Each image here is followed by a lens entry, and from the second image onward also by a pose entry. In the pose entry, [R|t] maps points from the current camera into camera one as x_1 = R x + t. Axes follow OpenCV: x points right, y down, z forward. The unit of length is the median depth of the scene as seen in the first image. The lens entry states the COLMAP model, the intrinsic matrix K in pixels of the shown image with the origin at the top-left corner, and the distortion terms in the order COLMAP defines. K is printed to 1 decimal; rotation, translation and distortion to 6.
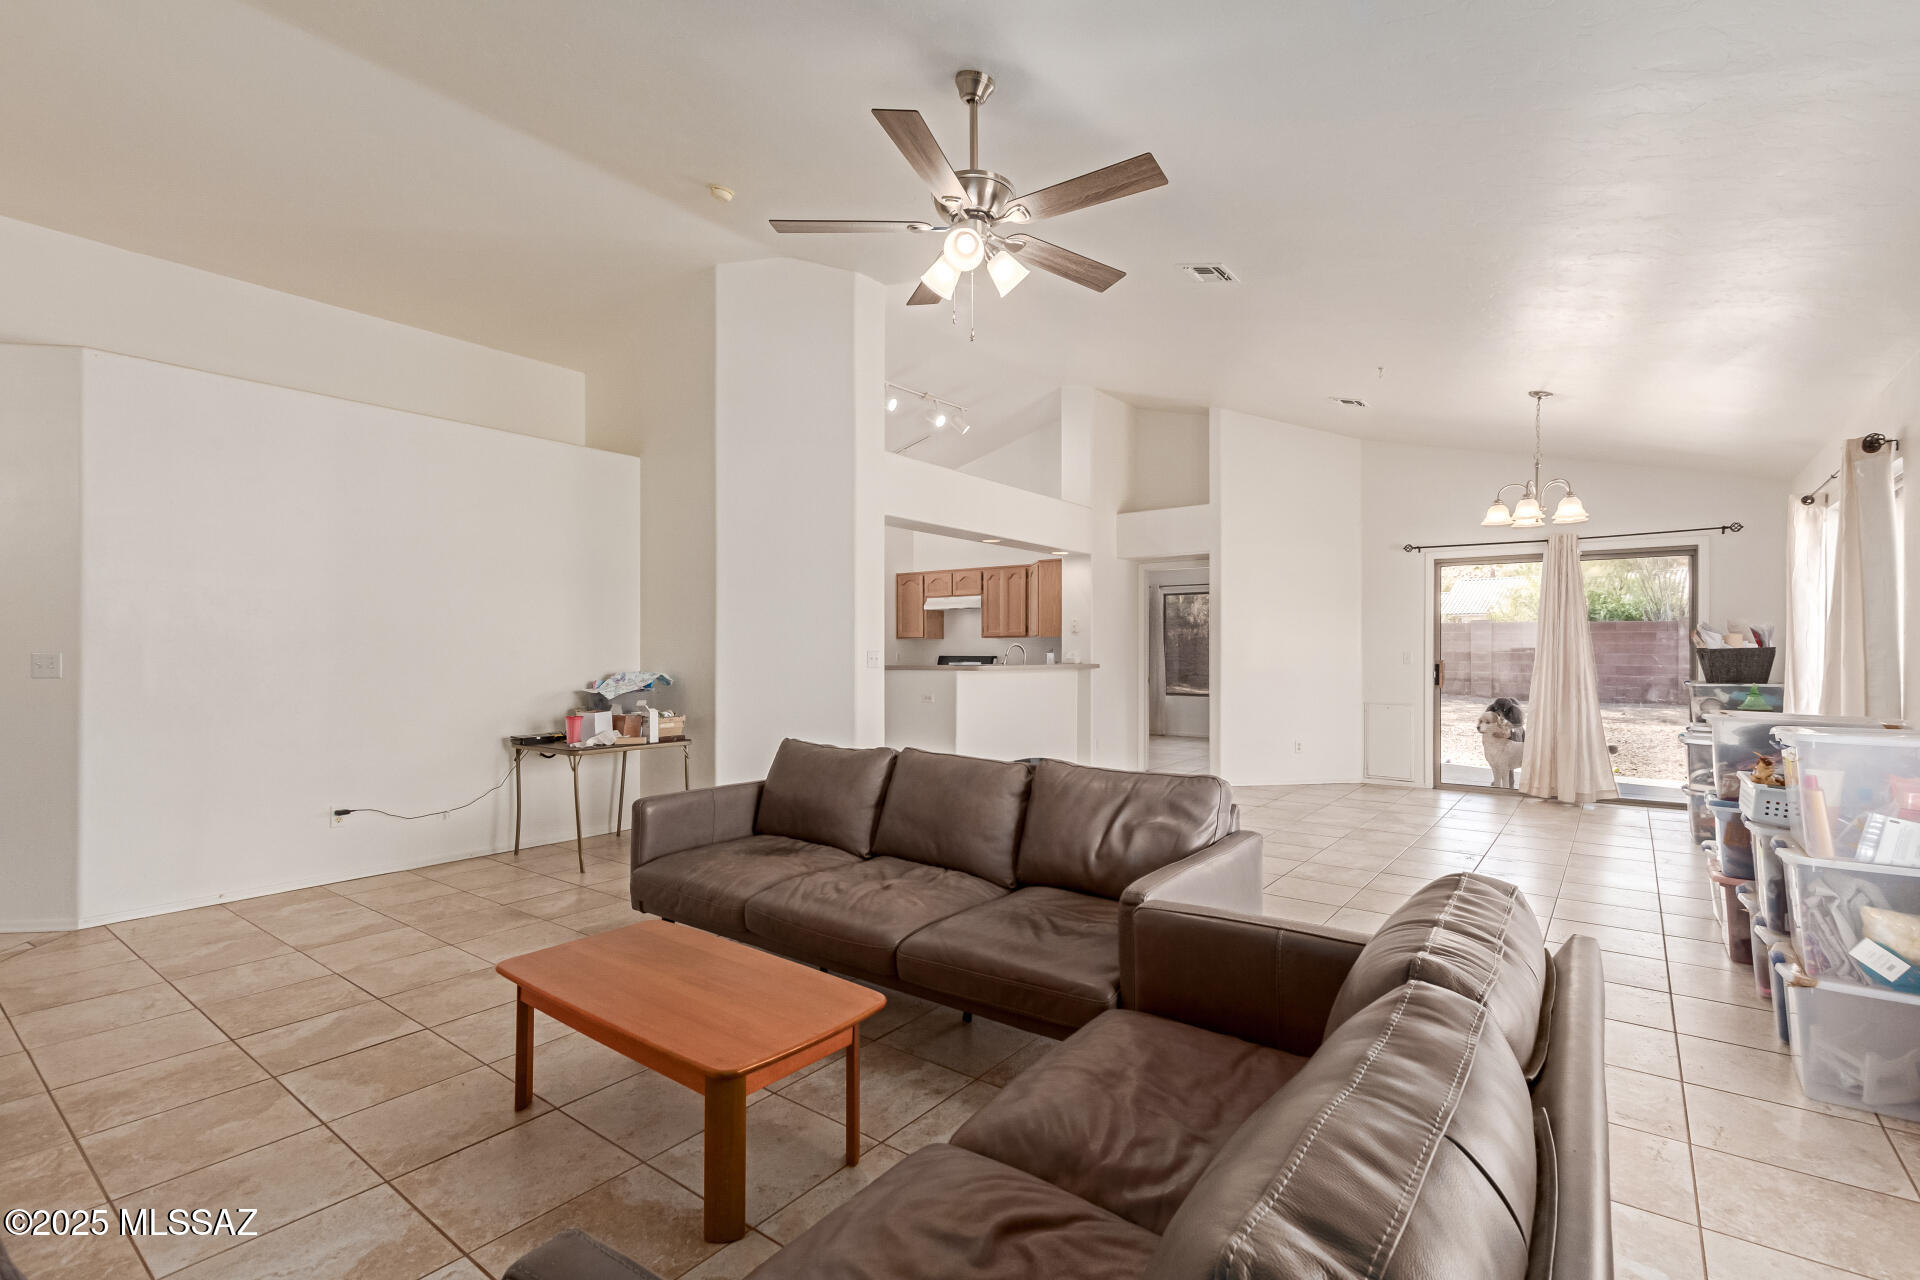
lens RADIAL K [[880.8, 0, 982.4], [0, 880.8, 643.3], [0, 0, 1]] dist [0.004289, -0.000062]
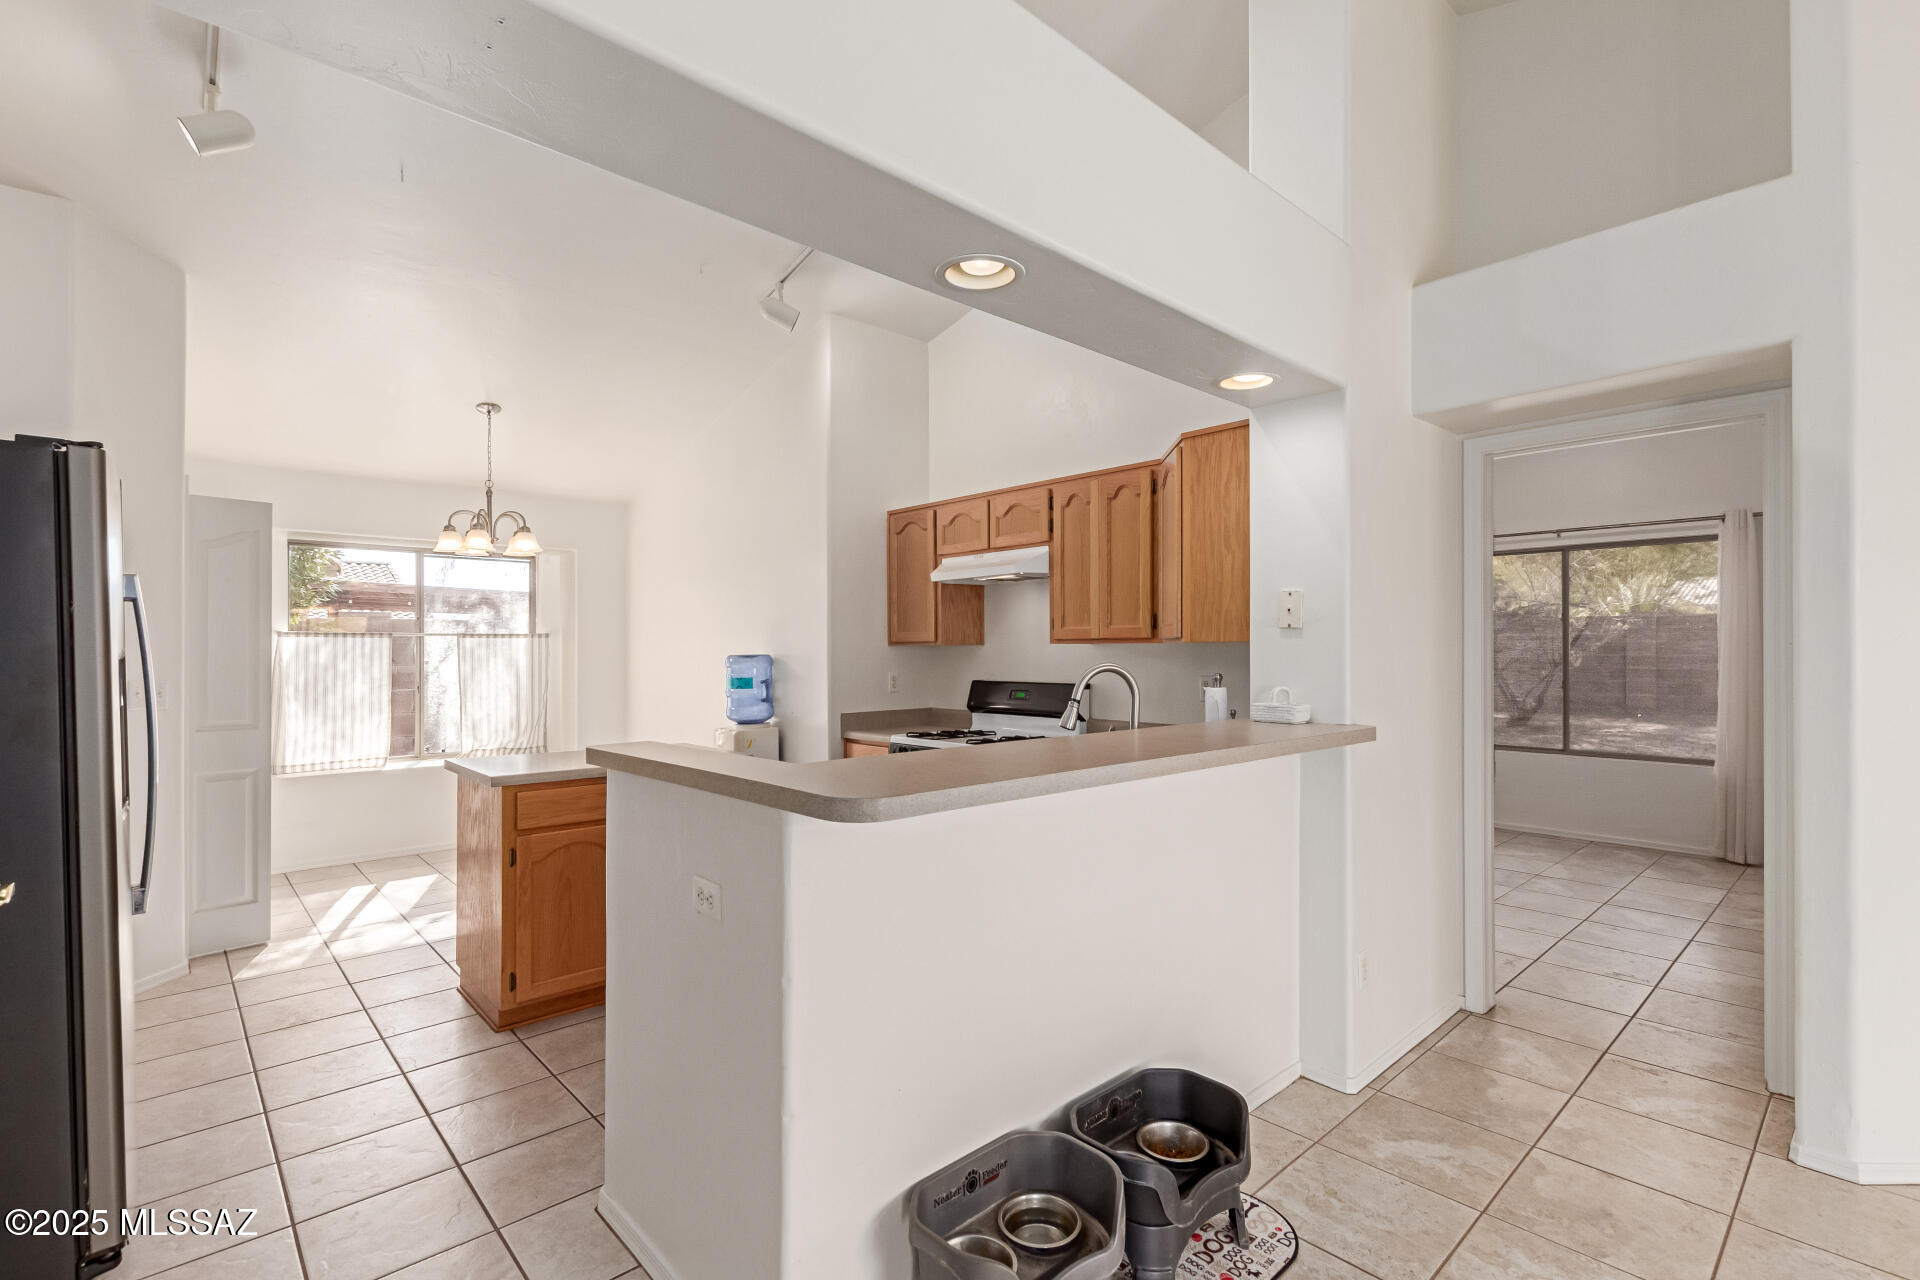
lens RADIAL K [[880.8, 0, 975.9], [0, 880.8, 643.4], [0, 0, 1]] dist [0.004289, -0.000062]
pose [[0.982539, -0.001135, -0.186052, 0.051192], [0.000966, 0.999999, -0.000997, -0.006763], [0.186053, 0.000800, 0.982539, 0.668660]]
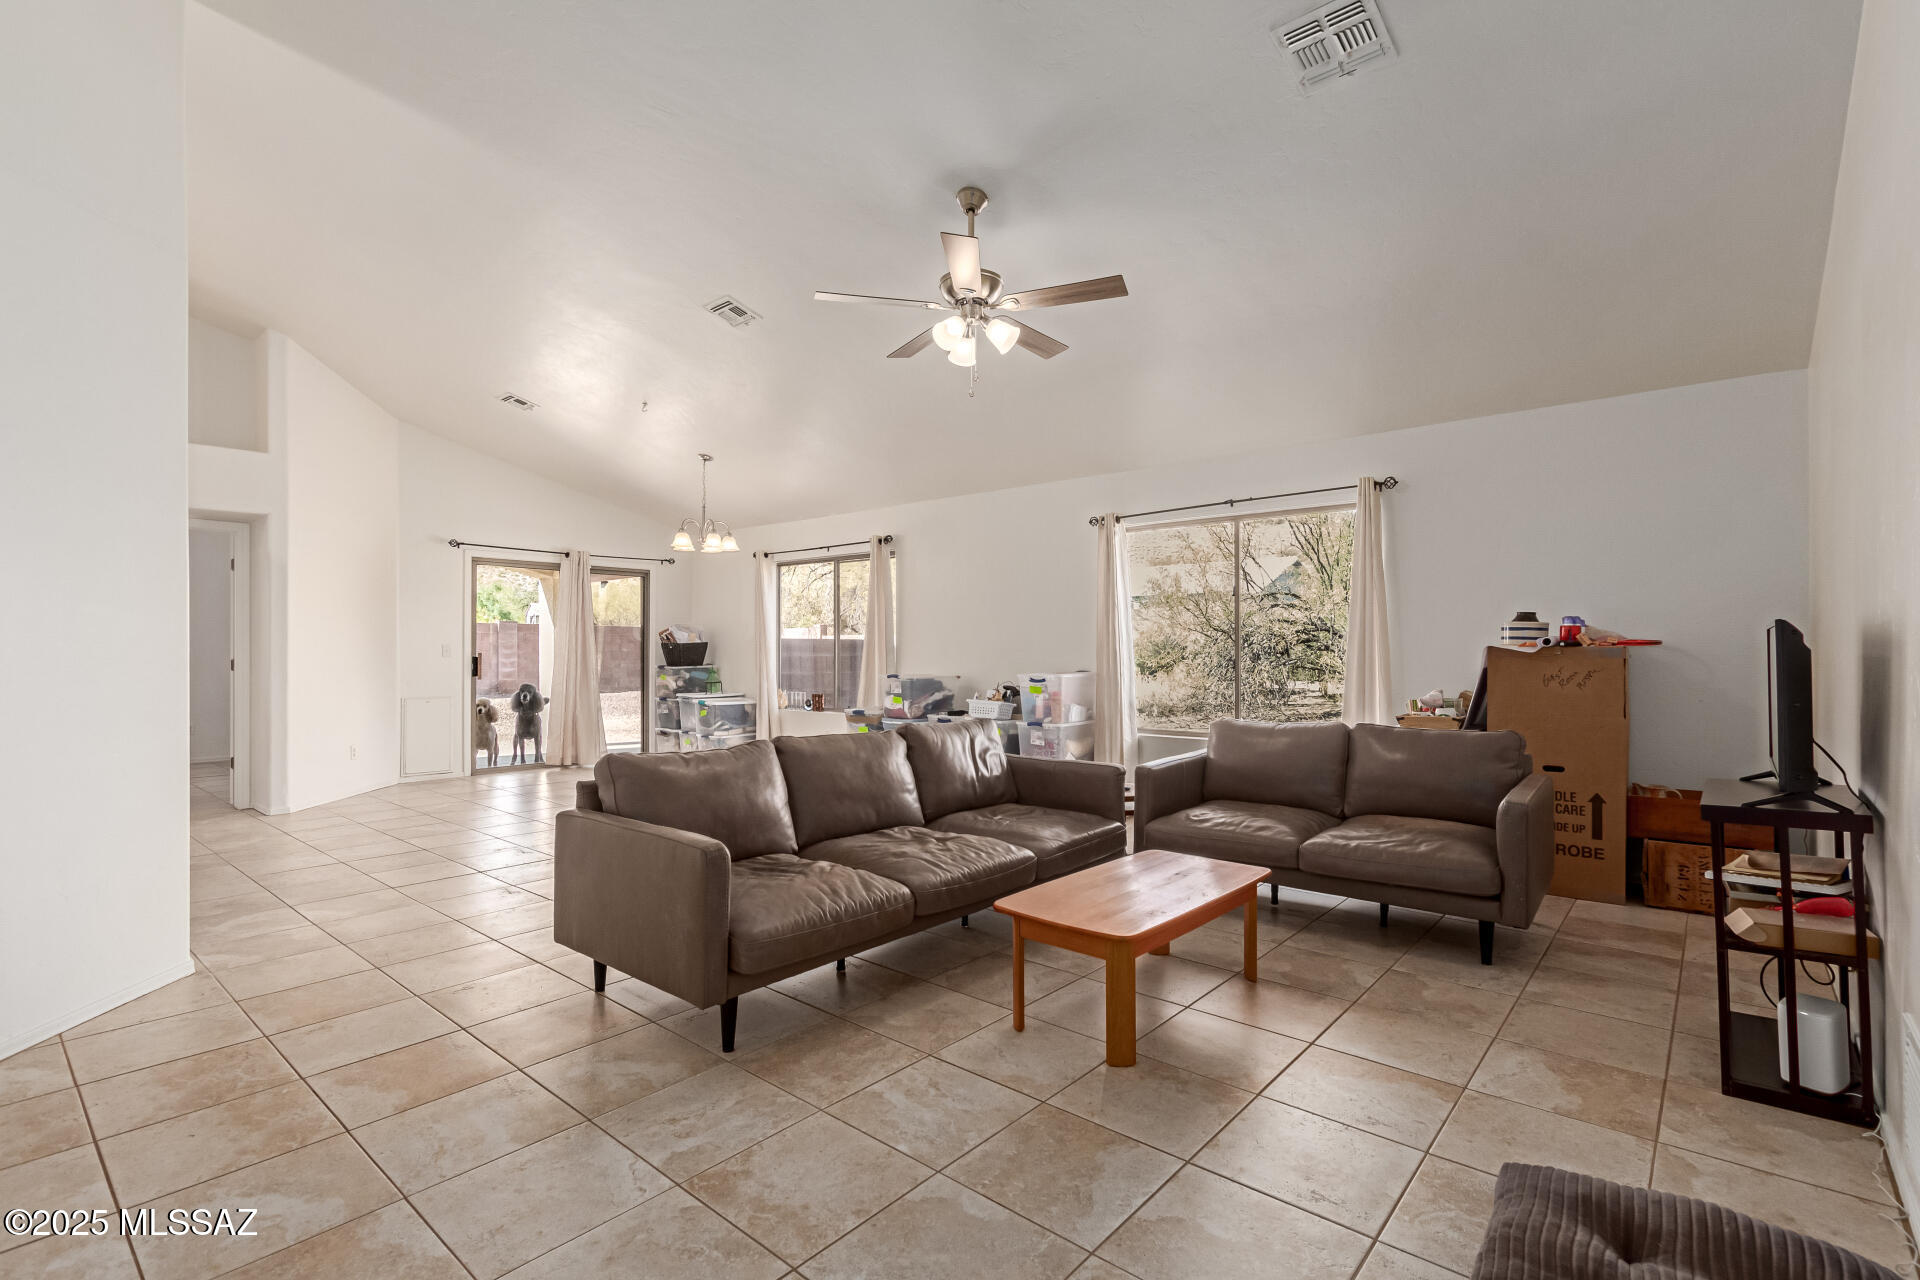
lens RADIAL K [[880.8, 0, 948.9], [0, 880.8, 654.1], [0, 0, 1]] dist [0.004289, -0.000062]
pose [[0.088364, -0.002729, 0.996085, -0.464743], [-0.003726, 0.999988, 0.003070, 0.014292], [-0.996081, -0.003983, 0.088353, 0.333774]]
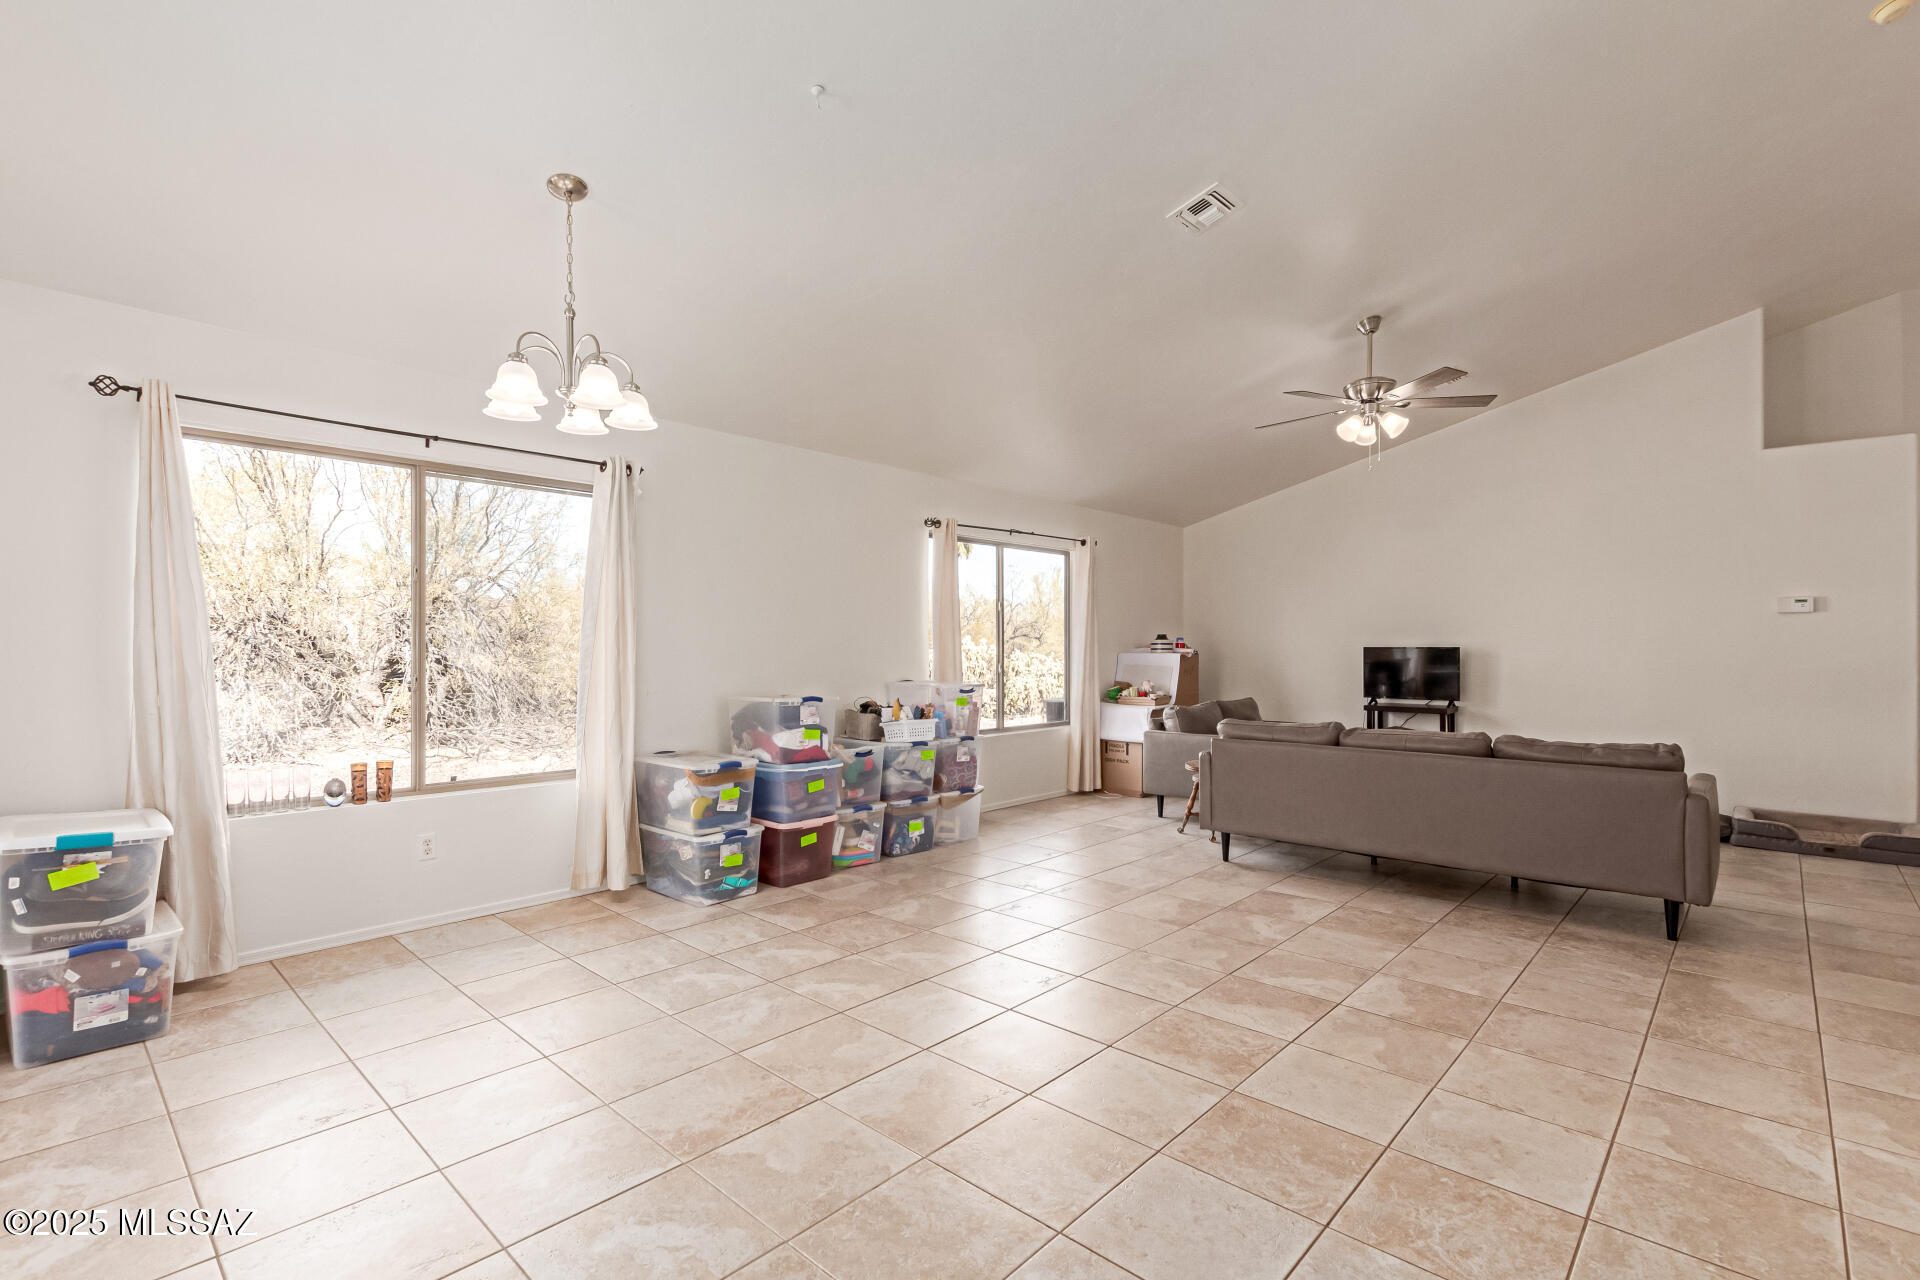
lens RADIAL K [[880.8, 0, 980.1], [0, 880.8, 651.9], [0, 0, 1]] dist [0.004289, -0.000062]
pose [[-0.994847, 0.000000, 0.101383, 0.209027], [0.000070, 1.000000, 0.000693, 0.007470], [-0.101383, 0.000696, -0.994847, 1.012228]]
